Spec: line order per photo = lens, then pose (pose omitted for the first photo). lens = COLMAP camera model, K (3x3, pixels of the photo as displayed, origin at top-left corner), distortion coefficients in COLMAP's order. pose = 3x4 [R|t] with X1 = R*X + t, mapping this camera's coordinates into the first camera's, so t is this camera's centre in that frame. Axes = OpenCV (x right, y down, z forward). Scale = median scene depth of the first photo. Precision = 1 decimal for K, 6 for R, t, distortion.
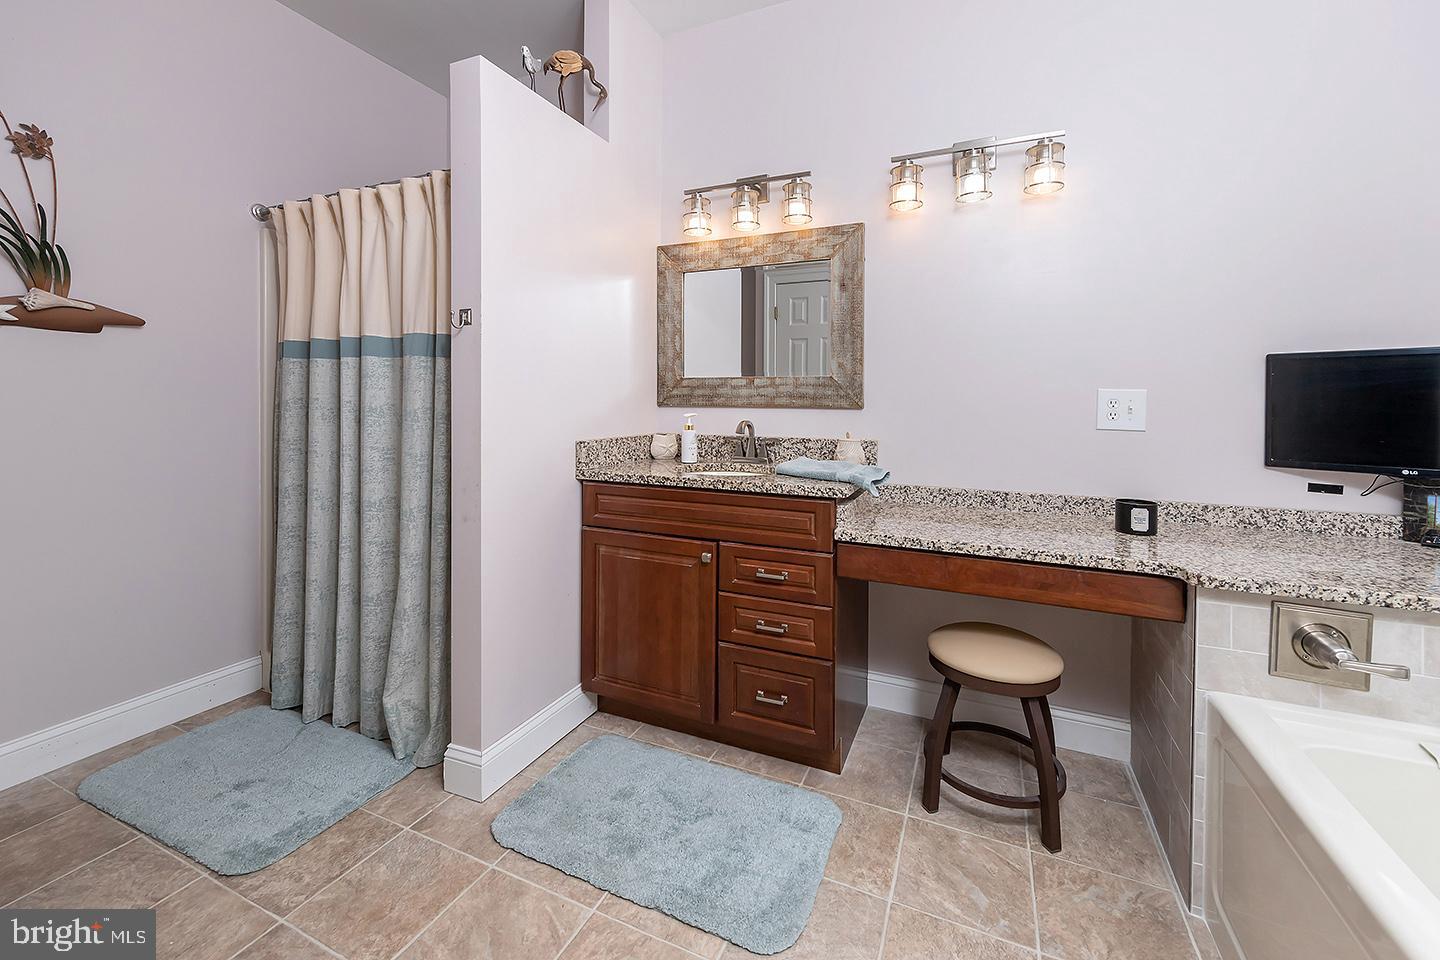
lens RADIAL K [[578.0, 0, 724.5], [0, 578.0, 421.6], [0, 0, 1]] dist [0.001644, 0.000223]
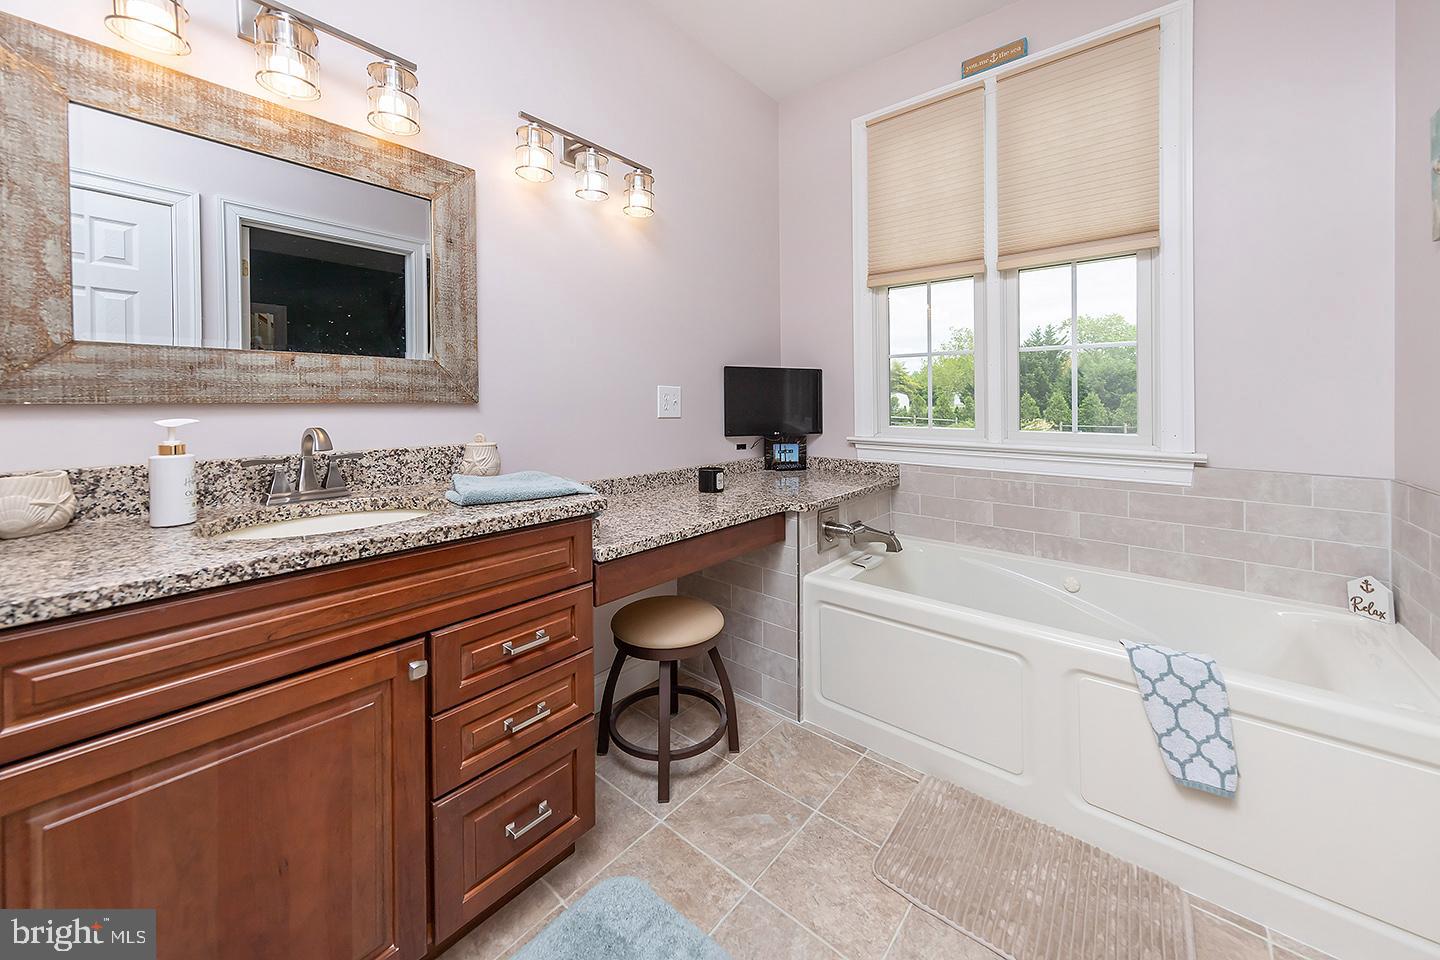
lens RADIAL K [[533.2, 0, 719.7], [0, 533.2, 411.6], [0, 0, 1]] dist [-0.001384, -0.000157]
pose [[0.275499, -0.025635, 0.960959, -0.432310], [0.035087, 0.999246, 0.016597, -0.014791], [-0.960661, 0.029145, 0.276191, 0.553529]]
